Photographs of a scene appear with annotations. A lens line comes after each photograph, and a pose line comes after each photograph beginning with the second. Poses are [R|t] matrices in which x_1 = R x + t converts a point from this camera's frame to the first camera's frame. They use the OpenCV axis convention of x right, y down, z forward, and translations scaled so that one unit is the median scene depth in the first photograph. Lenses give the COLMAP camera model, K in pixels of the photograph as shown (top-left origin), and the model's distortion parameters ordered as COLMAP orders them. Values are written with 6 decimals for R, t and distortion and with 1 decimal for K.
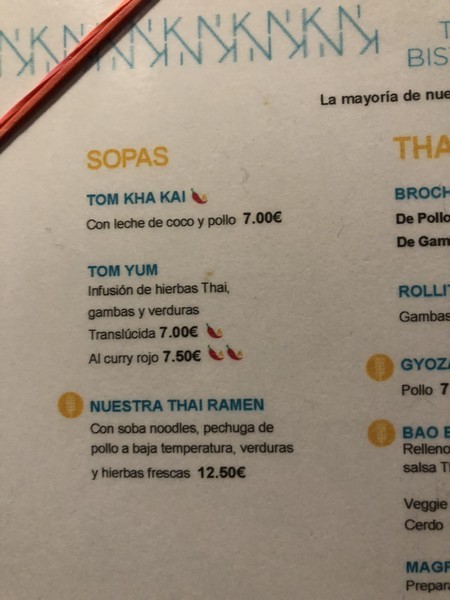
lens RADIAL K [[501.0, 0, 223.4], [0, 501.0, 300.1], [0, 0, 1]] dist [-0.028709, -0.009324]
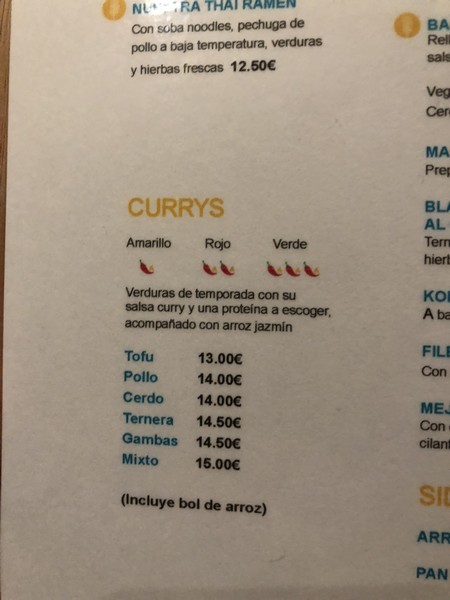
lens RADIAL K [[501.0, 0, 224.4], [0, 501.0, 301.0], [0, 0, 1]] dist [-0.028709, -0.009324]
pose [[0.998046, 0.046026, -0.042268, 0.003252], [-0.044196, 0.998086, 0.043258, 0.799309], [0.044178, -0.041305, 0.998169, -0.076881]]
